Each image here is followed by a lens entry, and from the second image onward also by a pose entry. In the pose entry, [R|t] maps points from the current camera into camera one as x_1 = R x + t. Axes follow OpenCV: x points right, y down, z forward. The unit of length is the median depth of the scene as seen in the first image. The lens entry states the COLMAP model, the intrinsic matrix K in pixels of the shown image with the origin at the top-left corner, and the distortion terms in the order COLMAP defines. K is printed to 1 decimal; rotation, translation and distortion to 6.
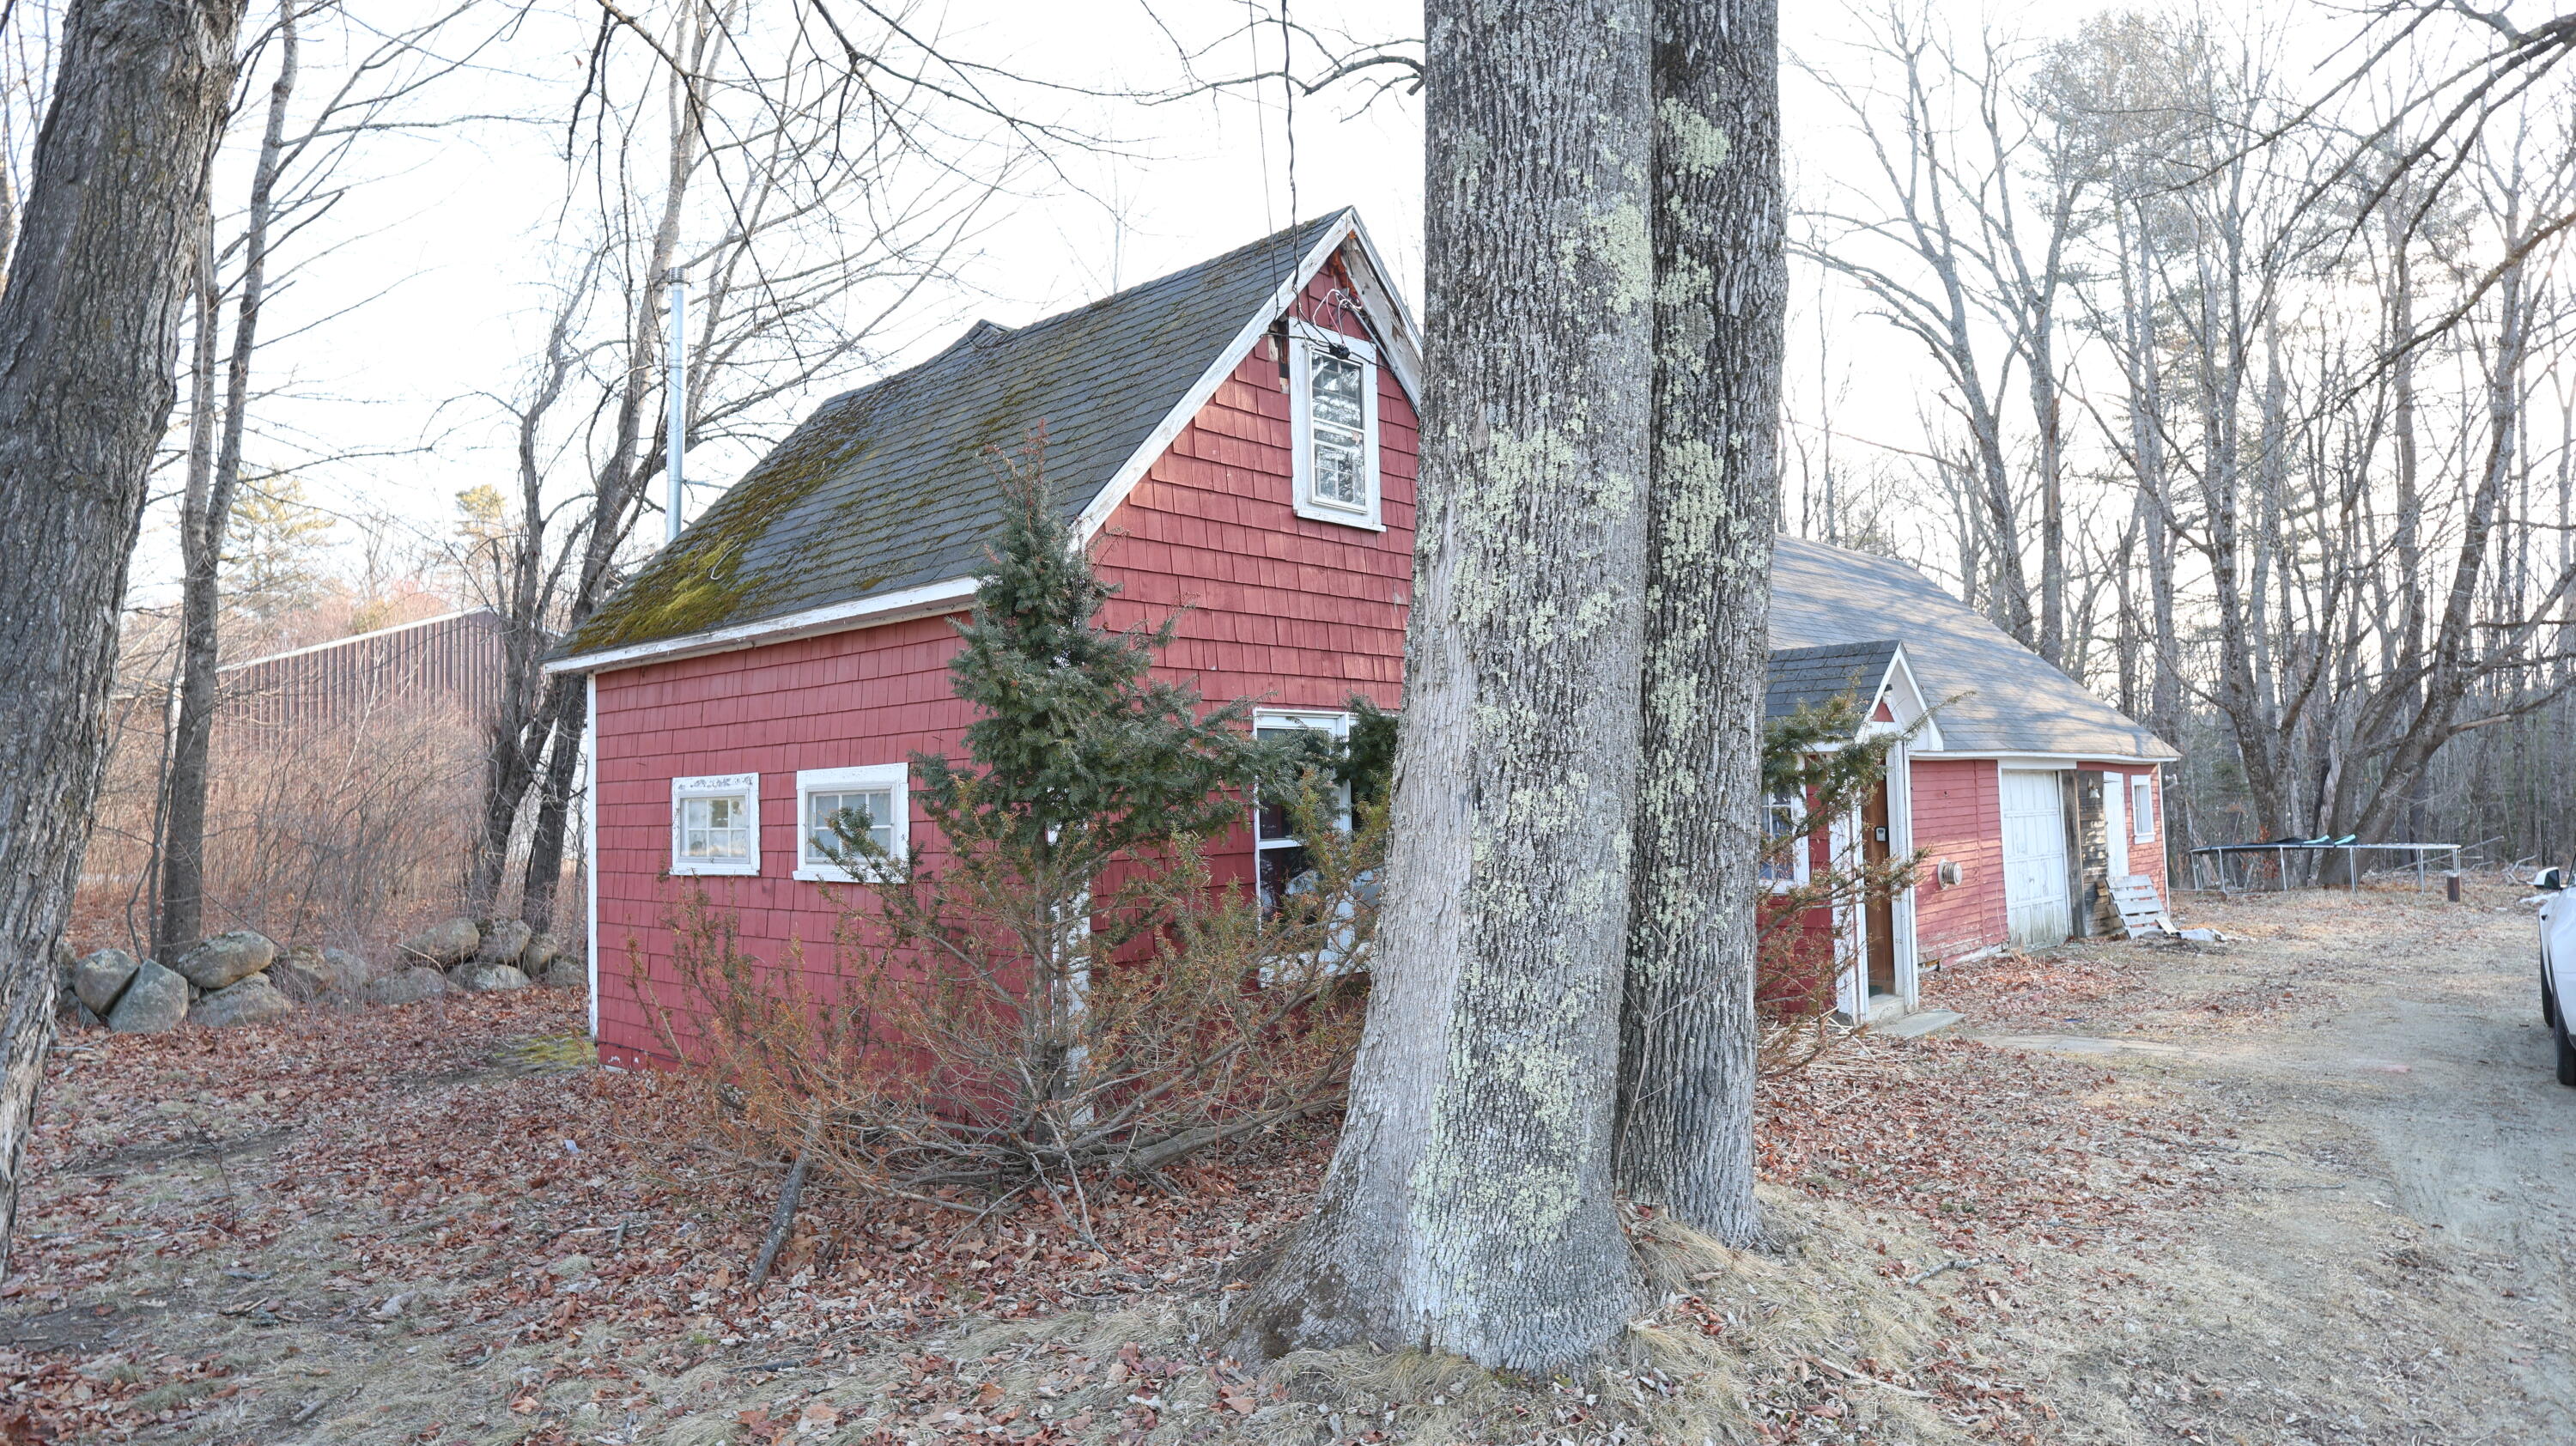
lens RADIAL K [[1539.2, 0, 1288.0], [0, 1539.2, 723.0], [0, 0, 1]] dist [0.002904, -0.000667]
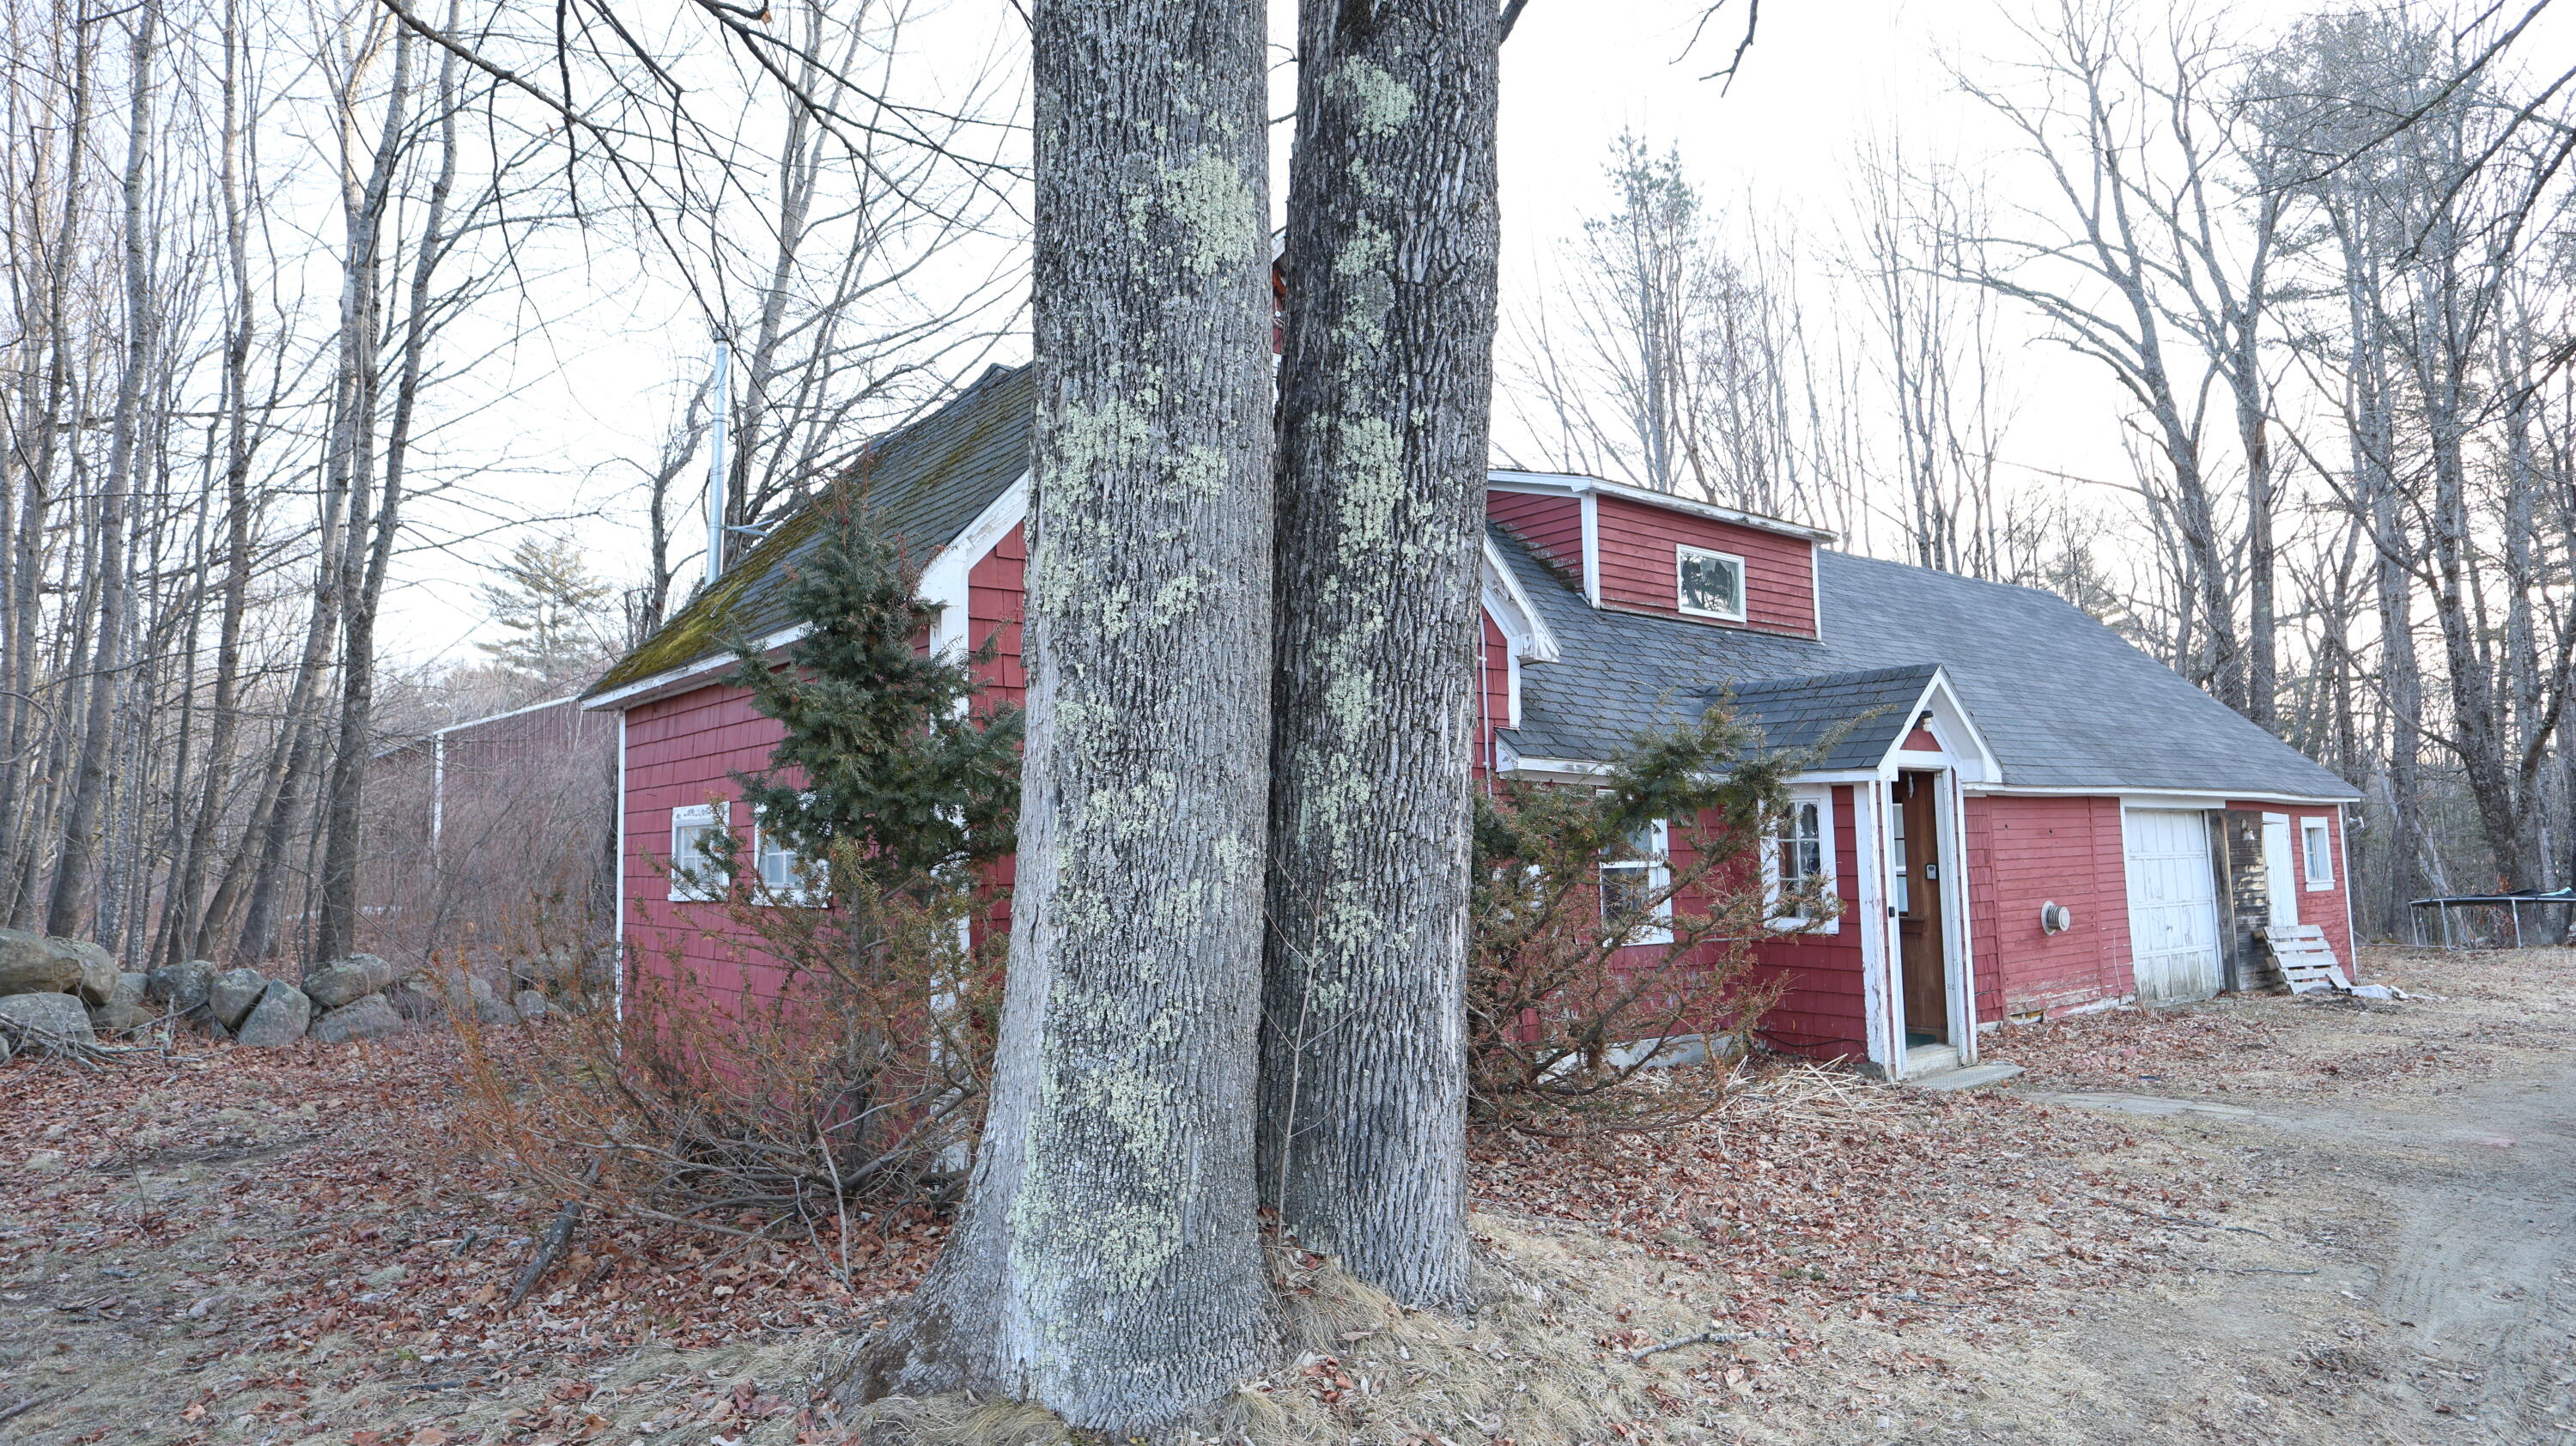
lens RADIAL K [[1500.5, 0, 1288.0], [0, 1500.5, 723.0], [0, 0, 1]] dist [0.010486, 0.001201]
pose [[0.990375, -0.007469, -0.138205, 0.336455], [0.002992, 0.999465, -0.032570, 0.028112], [0.138374, 0.031843, 0.989868, 0.107780]]
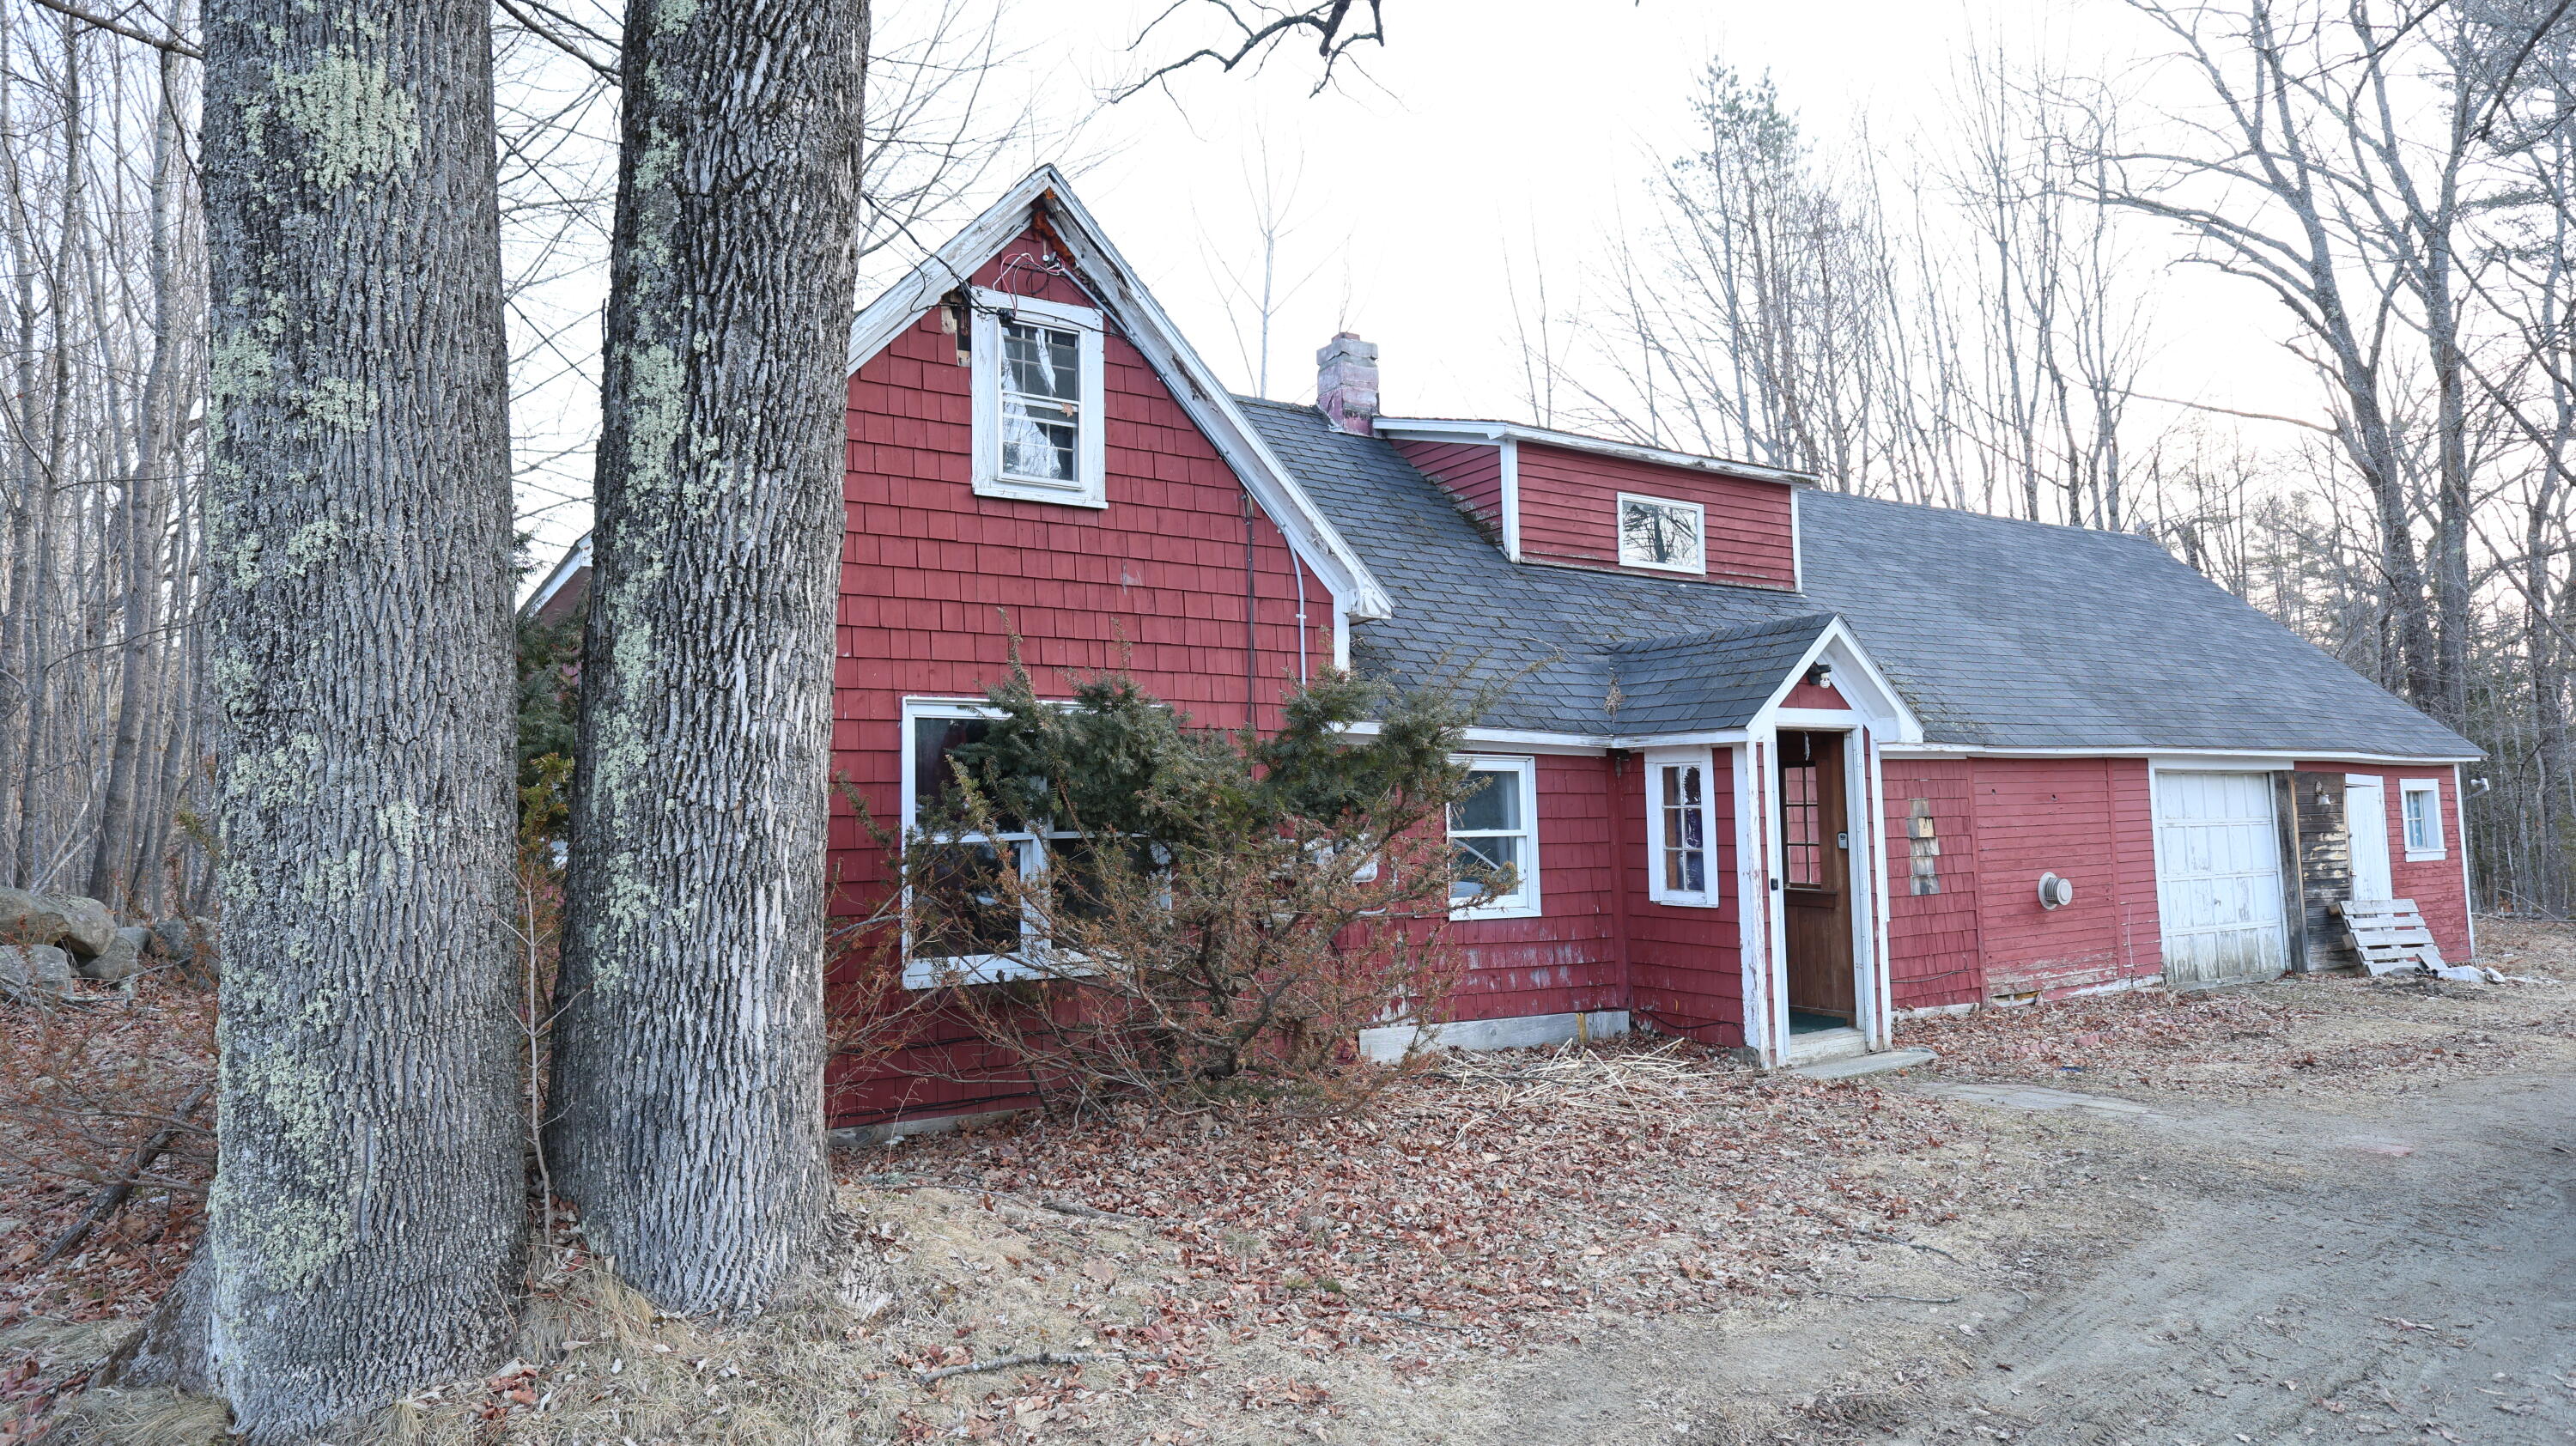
lens RADIAL K [[1499.5, 0, 1275.2], [0, 1499.5, 722.4], [0, 0, 1]] dist [0.005020, 0.000334]
pose [[0.965682, -0.013213, -0.259391, 0.799637], [0.010381, 0.999871, -0.012284, 0.035917], [0.259519, 0.009170, 0.965694, 0.296340]]
